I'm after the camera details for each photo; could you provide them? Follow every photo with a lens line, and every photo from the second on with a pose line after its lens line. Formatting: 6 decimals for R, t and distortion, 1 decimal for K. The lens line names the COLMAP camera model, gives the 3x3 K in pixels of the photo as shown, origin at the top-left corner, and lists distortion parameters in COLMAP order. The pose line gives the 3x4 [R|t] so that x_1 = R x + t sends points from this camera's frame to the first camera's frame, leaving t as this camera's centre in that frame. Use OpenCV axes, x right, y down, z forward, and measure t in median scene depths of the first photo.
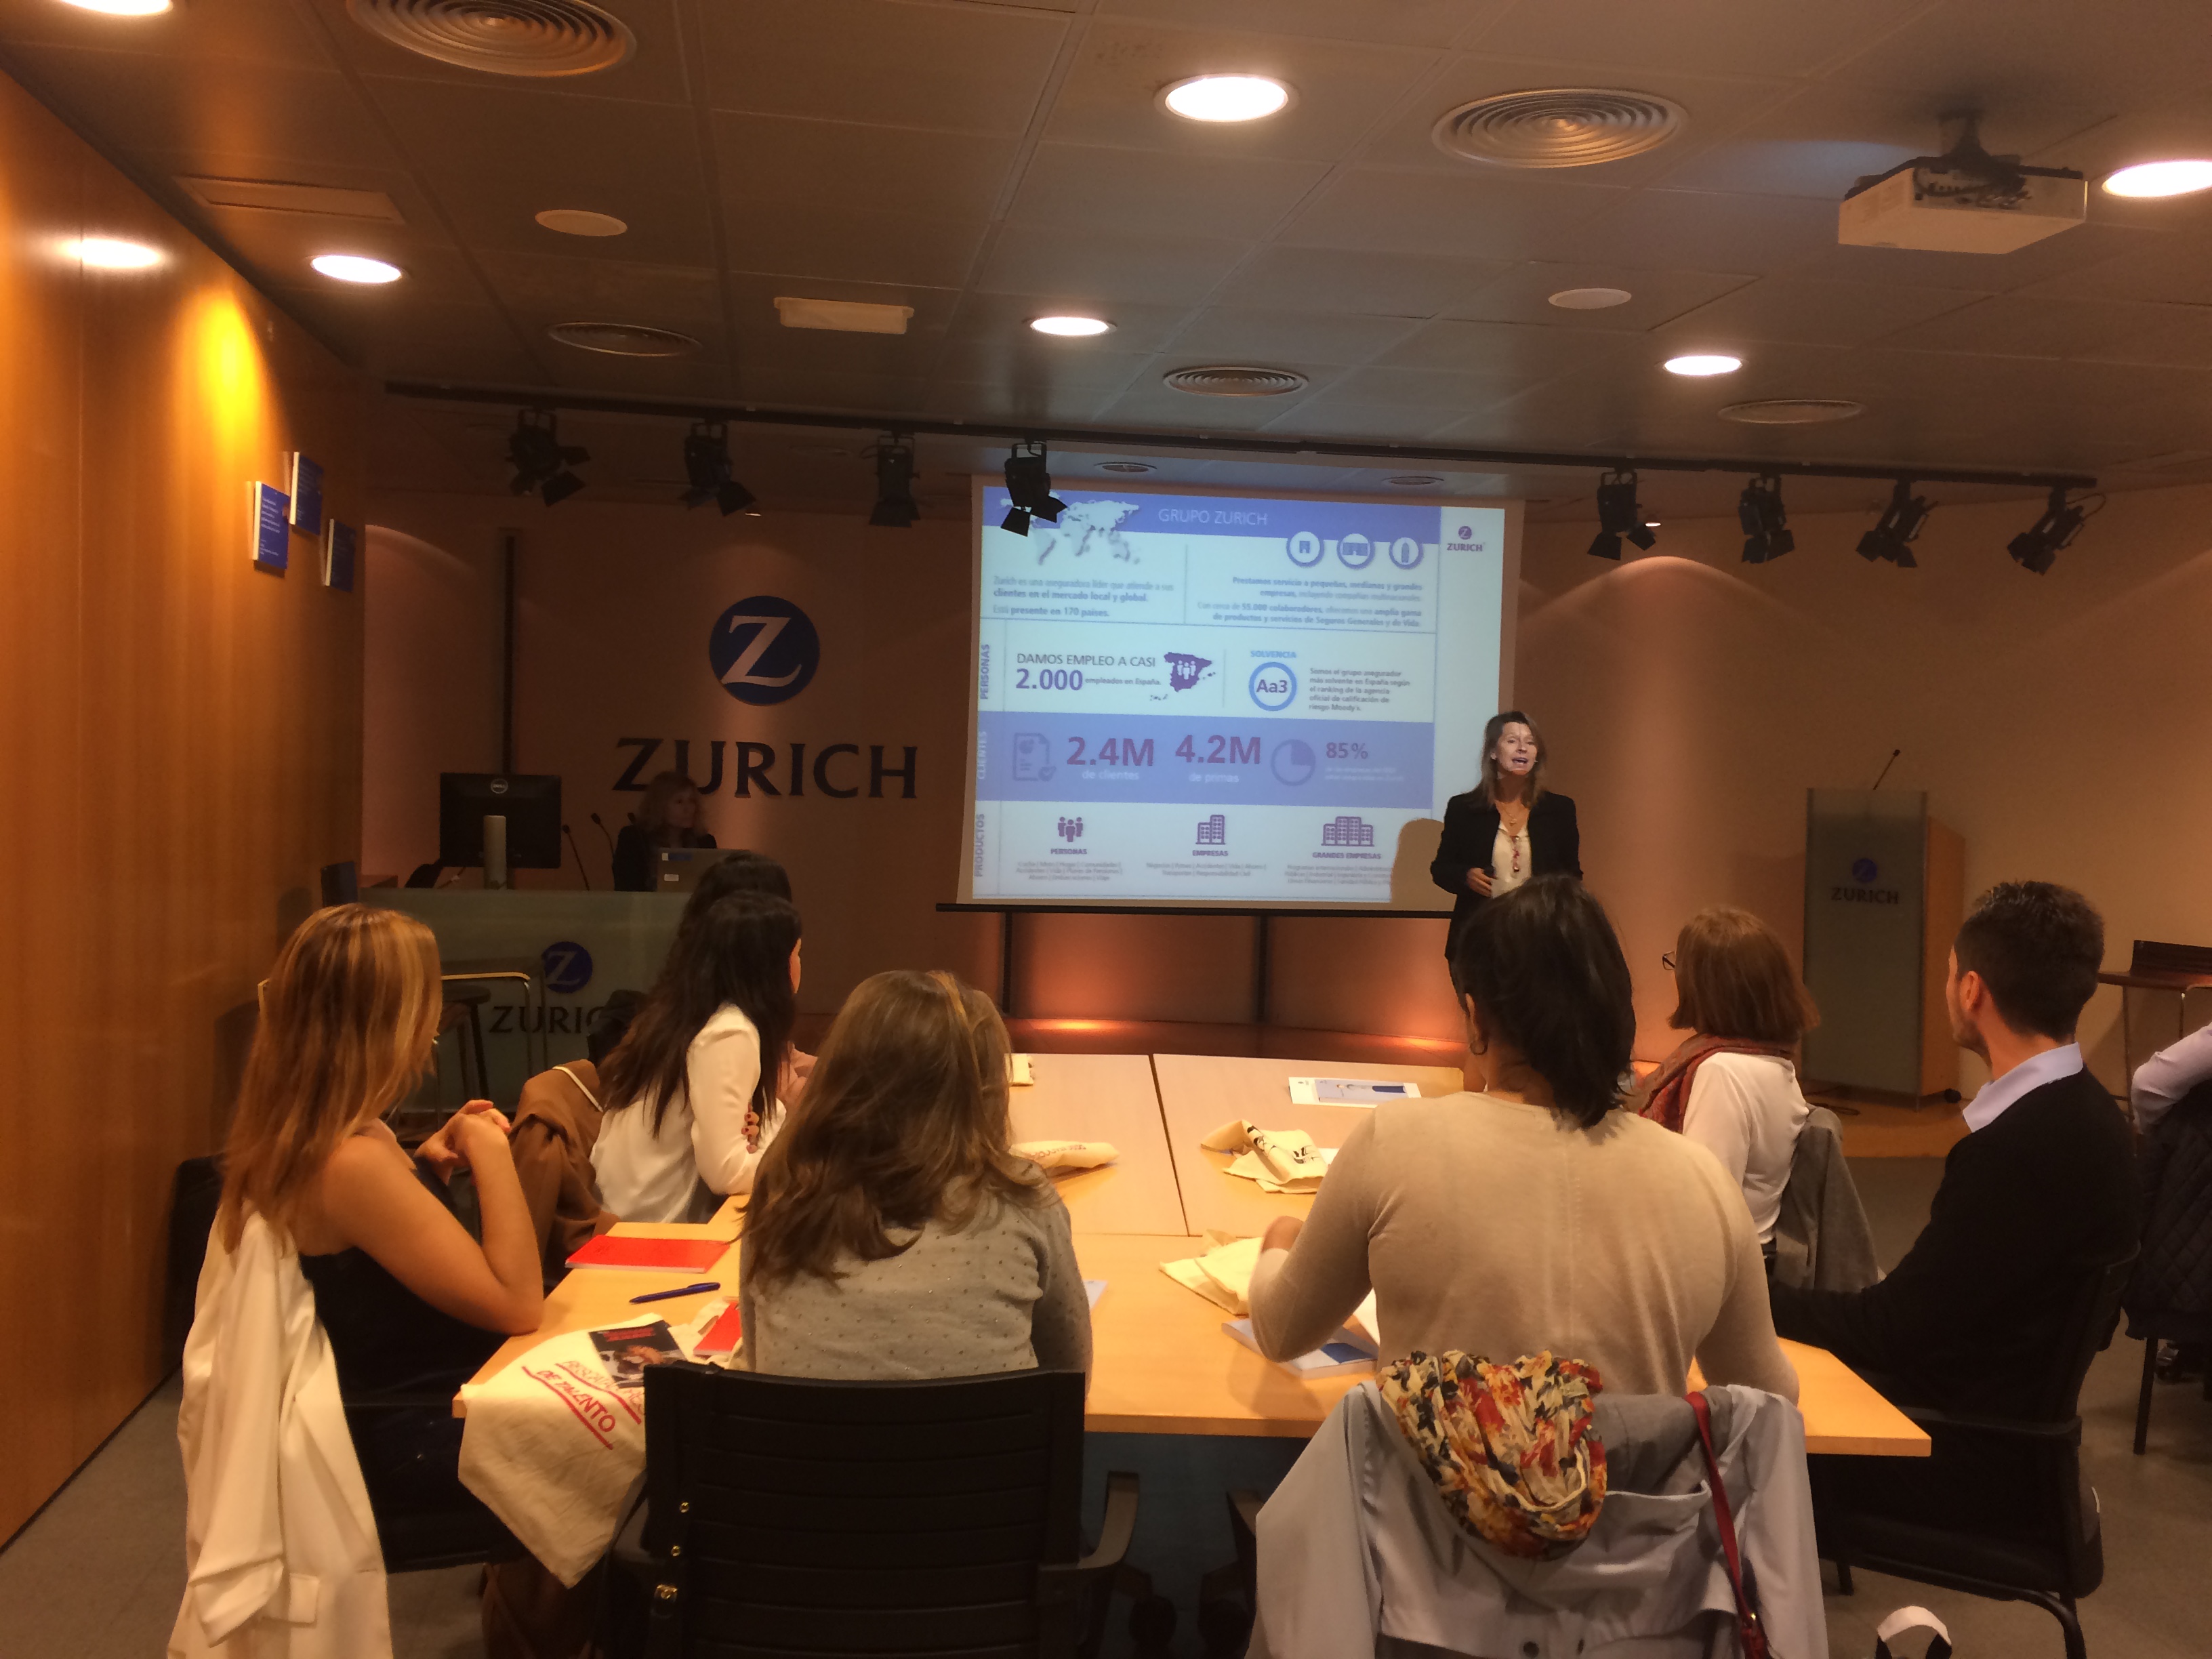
lens RADIAL K [[1878.9, 0, 1101.7], [0, 1878.9, 819.2], [0, 0, 1]] dist [0.090967, -0.117137]
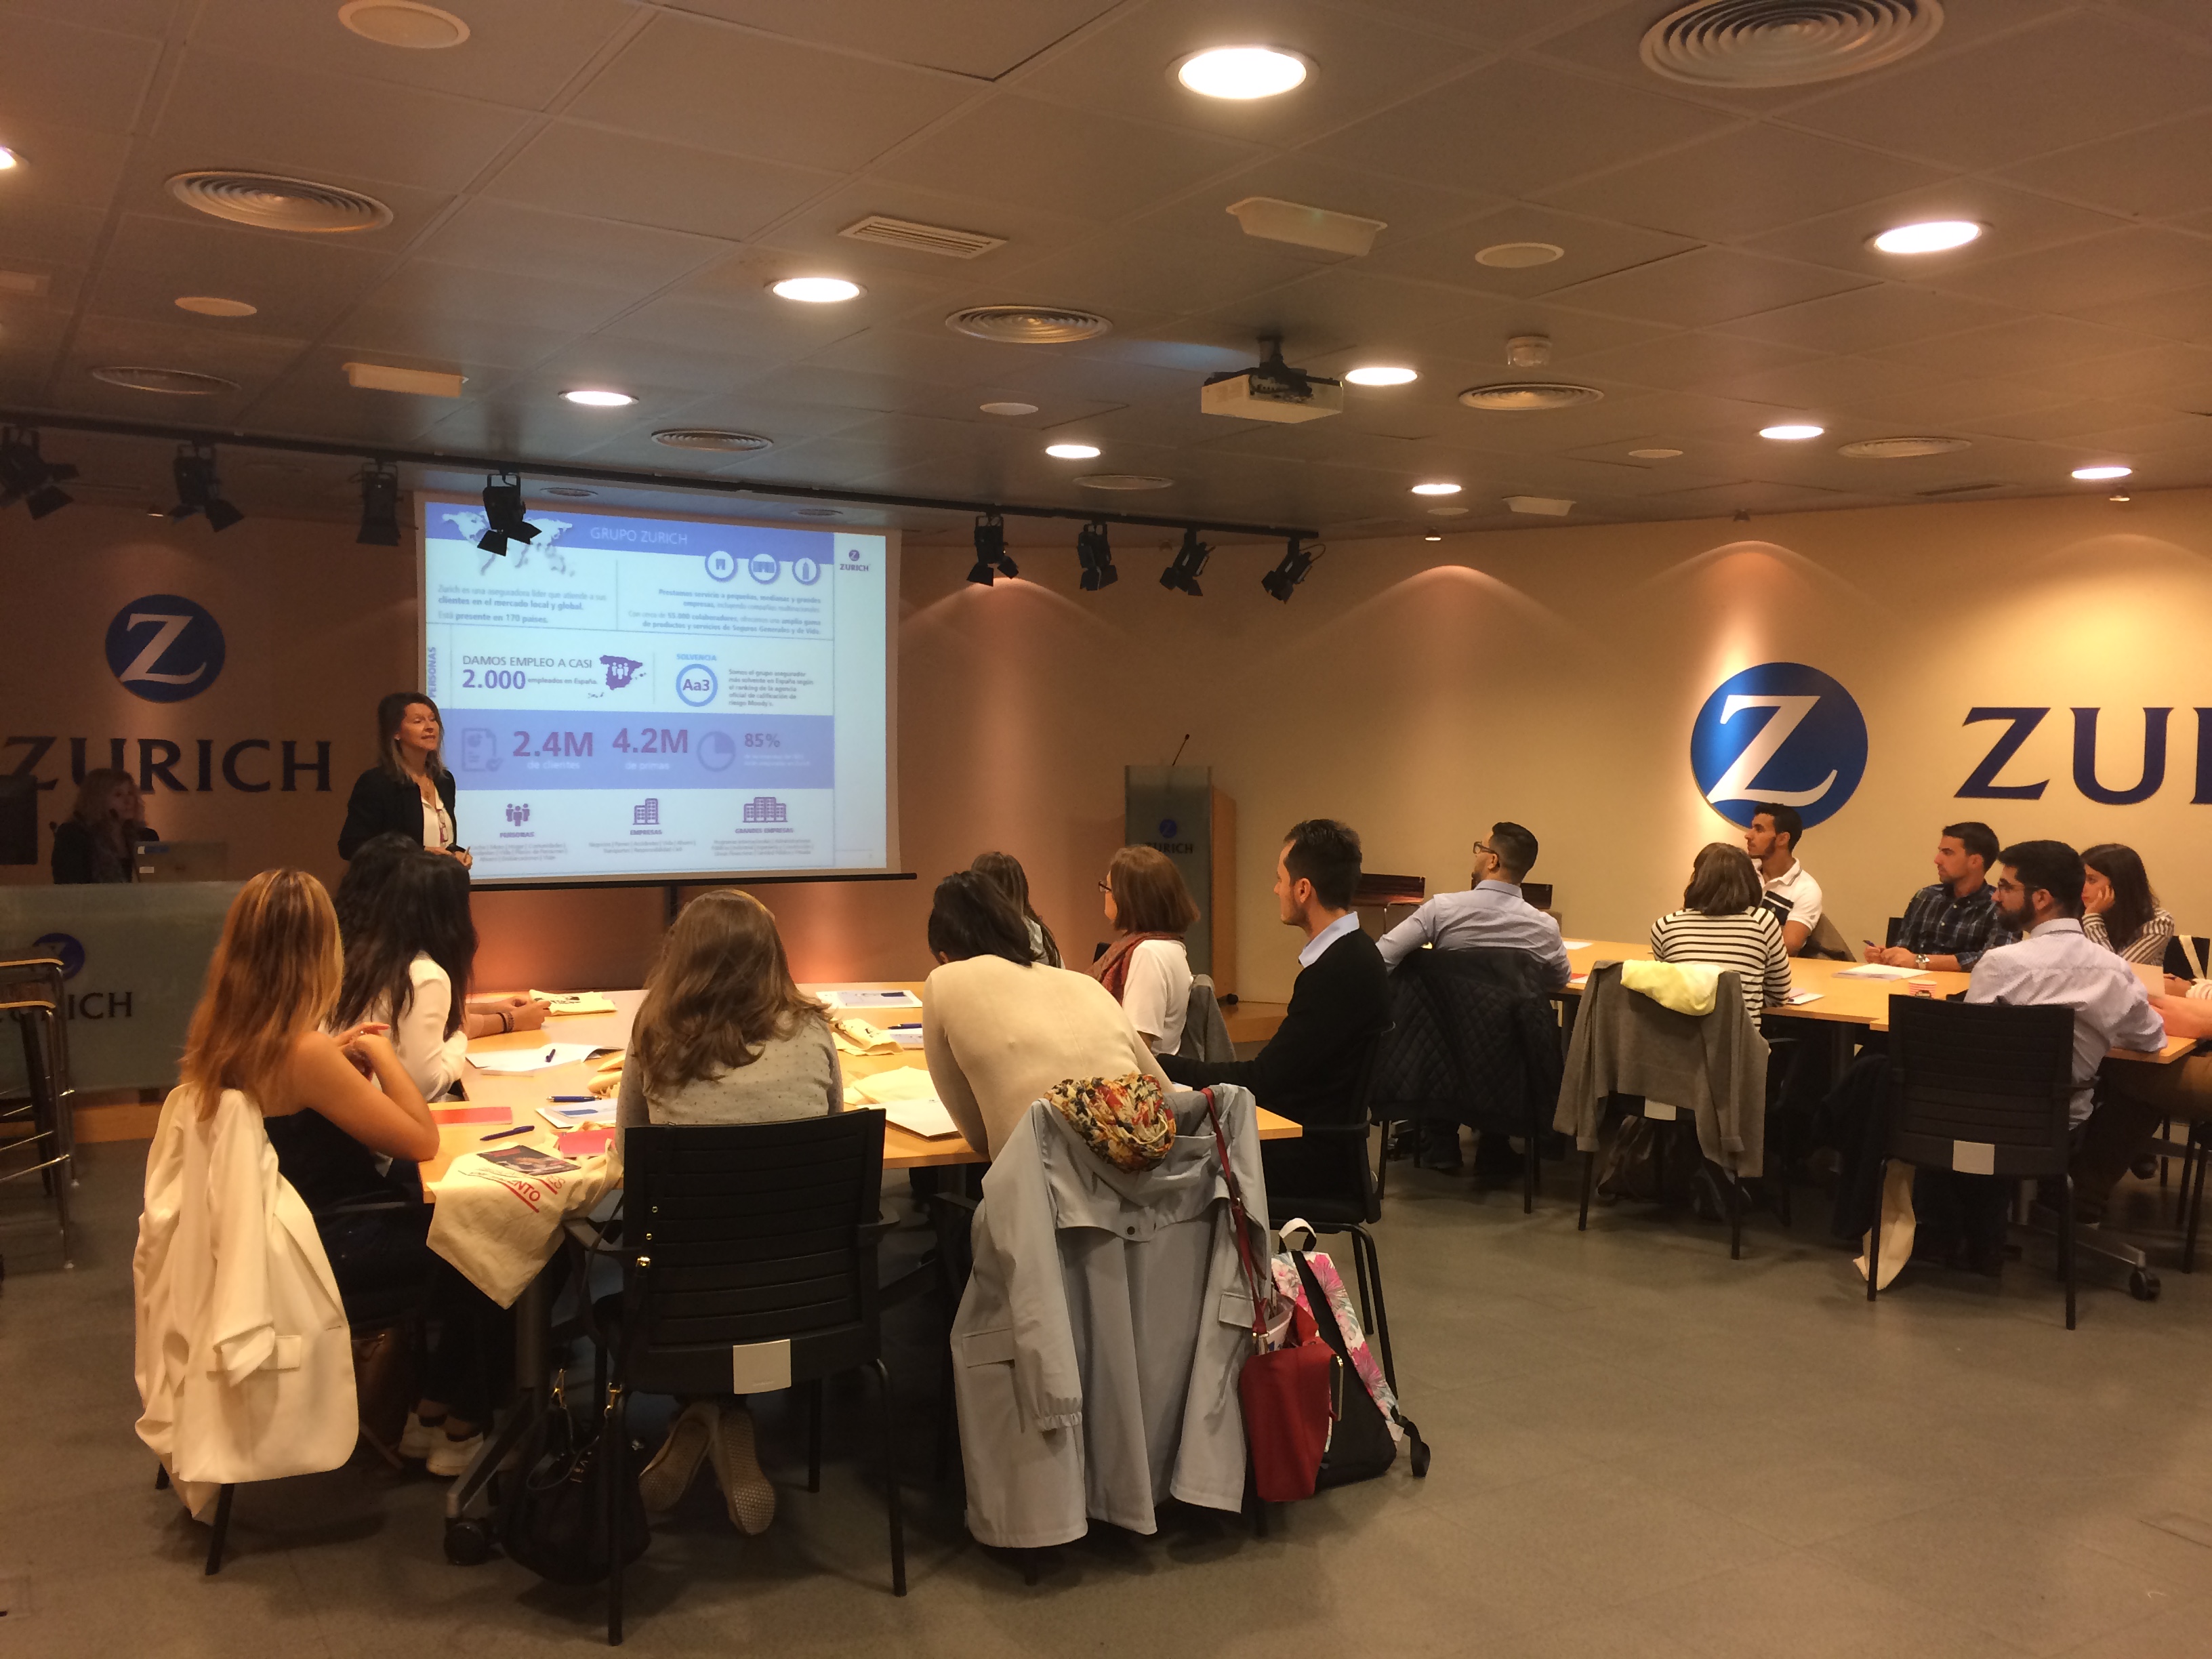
lens RADIAL K [[1878.9, 0, 1101.7], [0, 1878.9, 819.2], [0, 0, 1]] dist [0.090967, -0.117137]
pose [[0.927848, -0.030314, 0.371725, -0.126926], [0.027160, 0.999537, 0.013719, 0.002508], [-0.371968, -0.002633, 0.928242, -0.186203]]
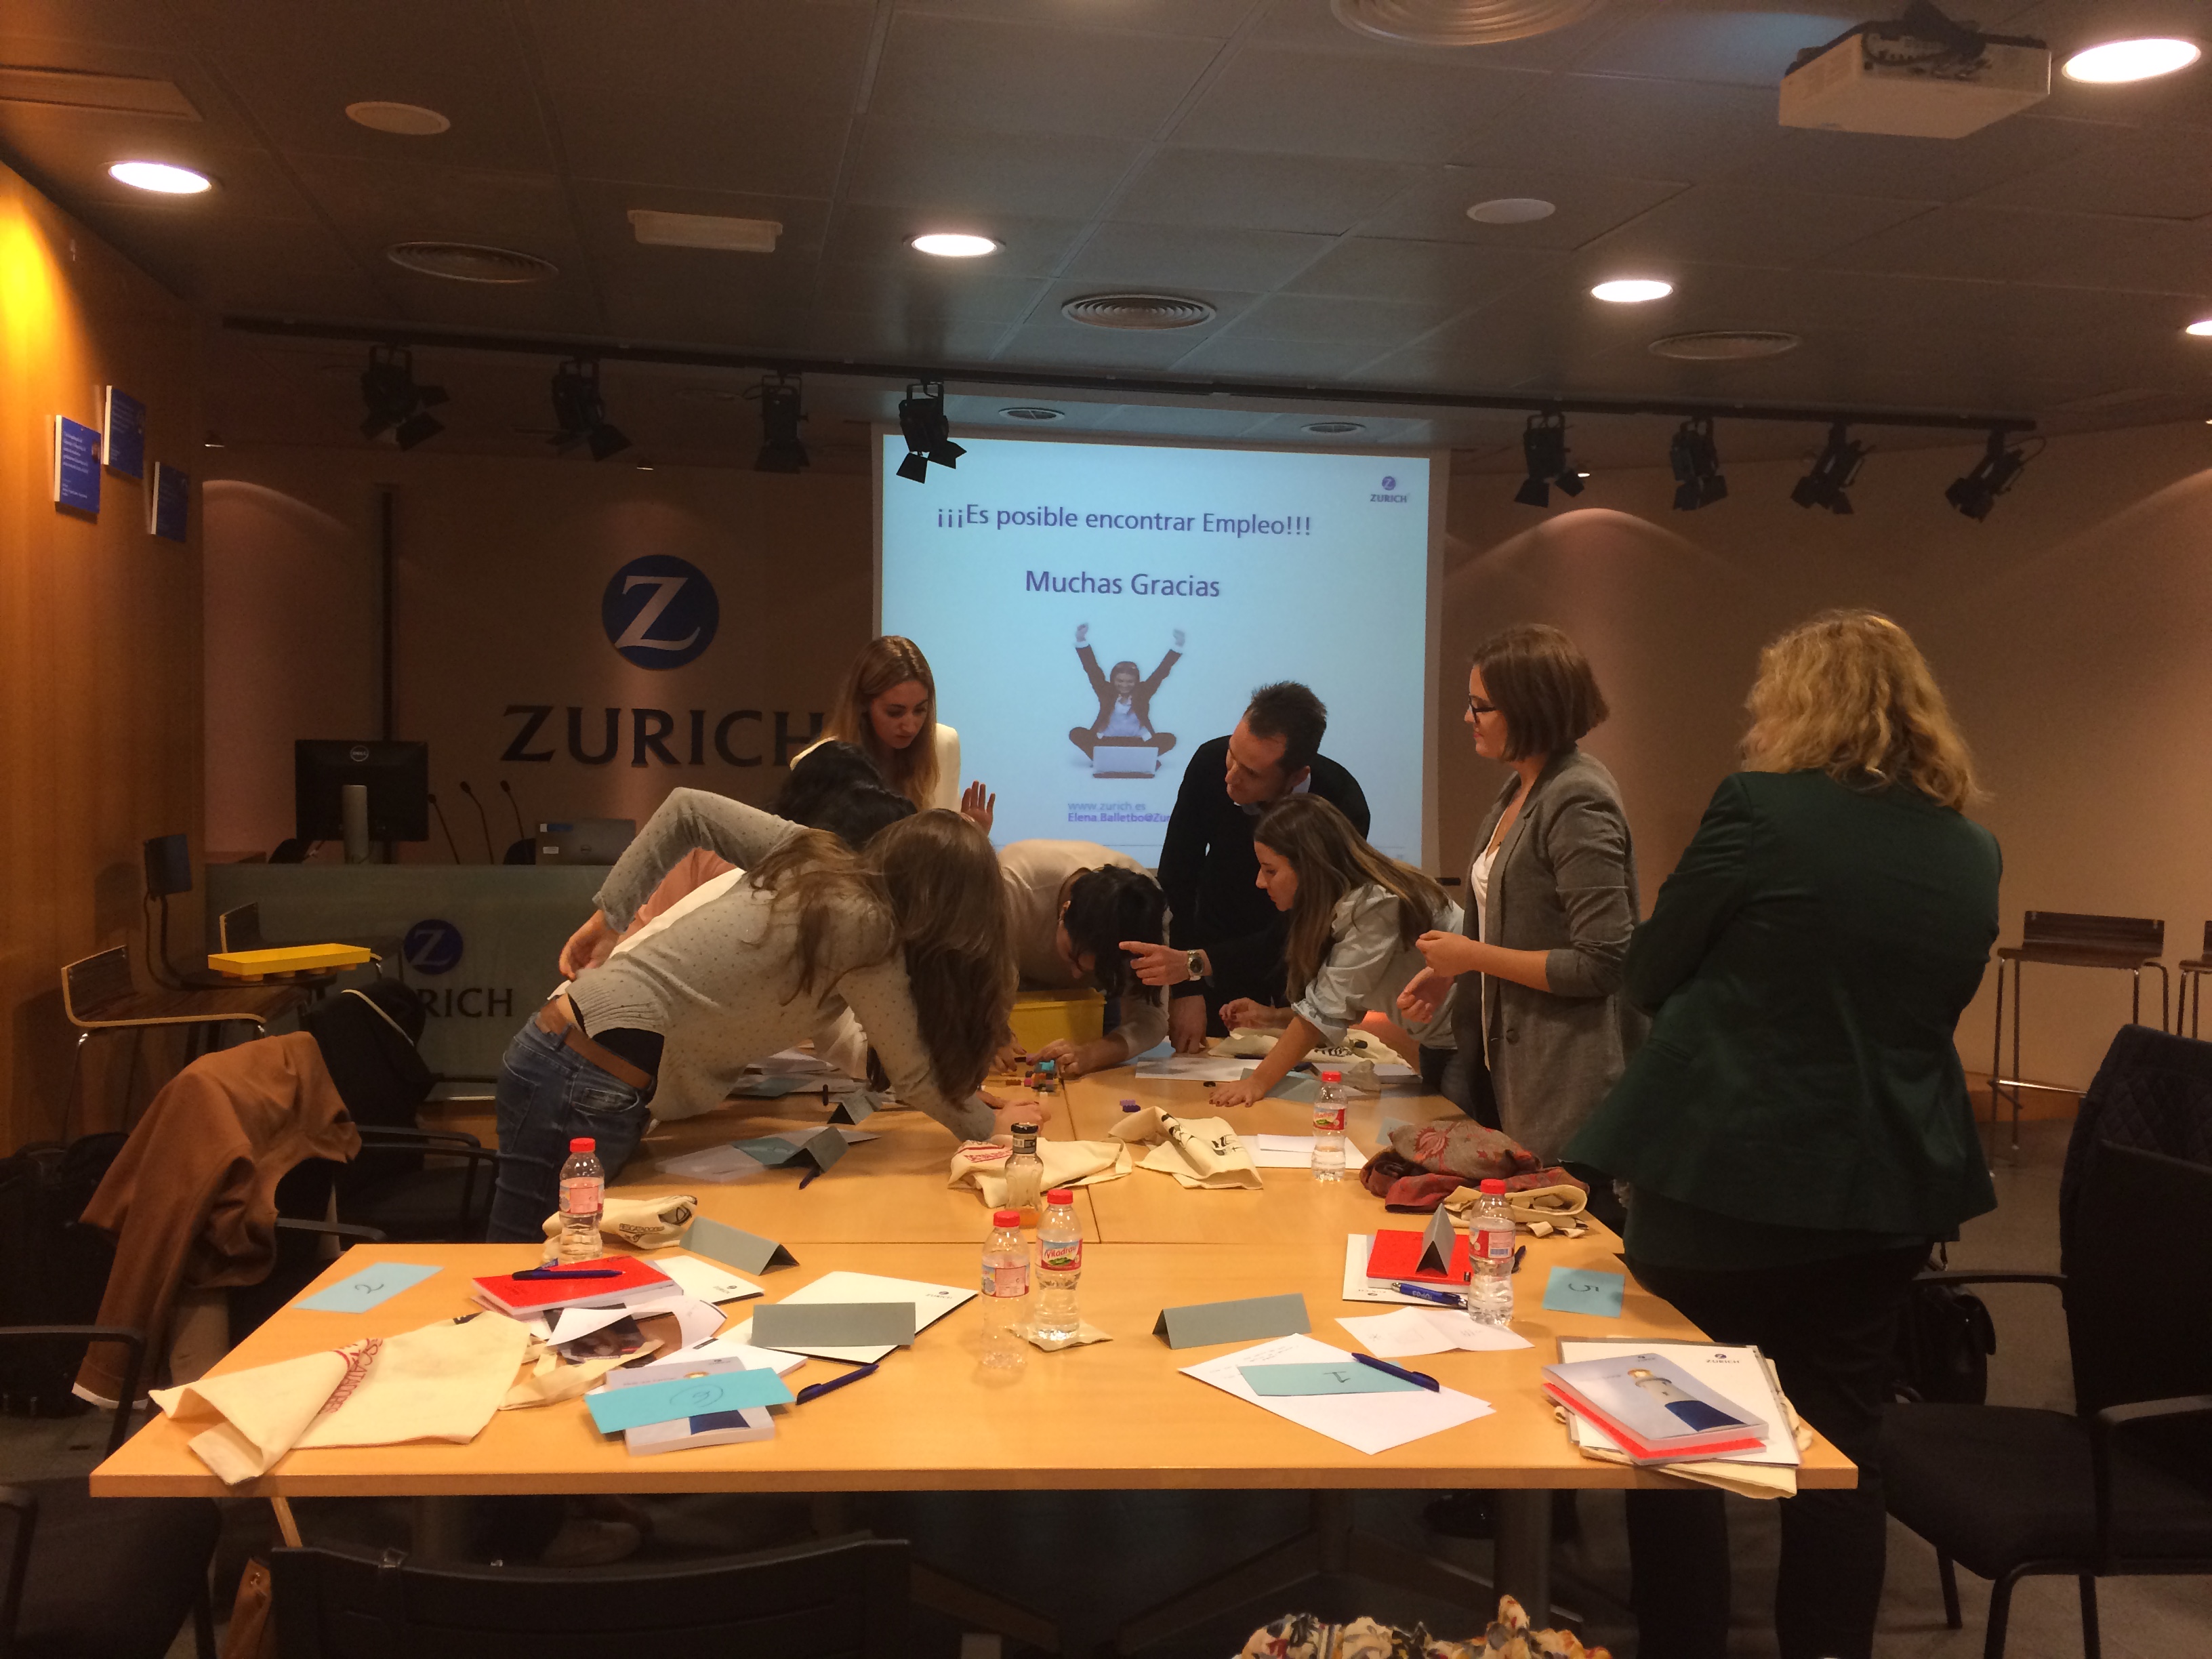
lens RADIAL K [[1878.9, 0, 1101.7], [0, 1878.9, 819.2], [0, 0, 1]] dist [0.090967, -0.117137]
pose [[0.999431, -0.010125, 0.032166, 0.015939], [0.009682, 0.999856, 0.013903, 0.005080], [-0.032302, -0.013584, 0.999386, 0.048928]]
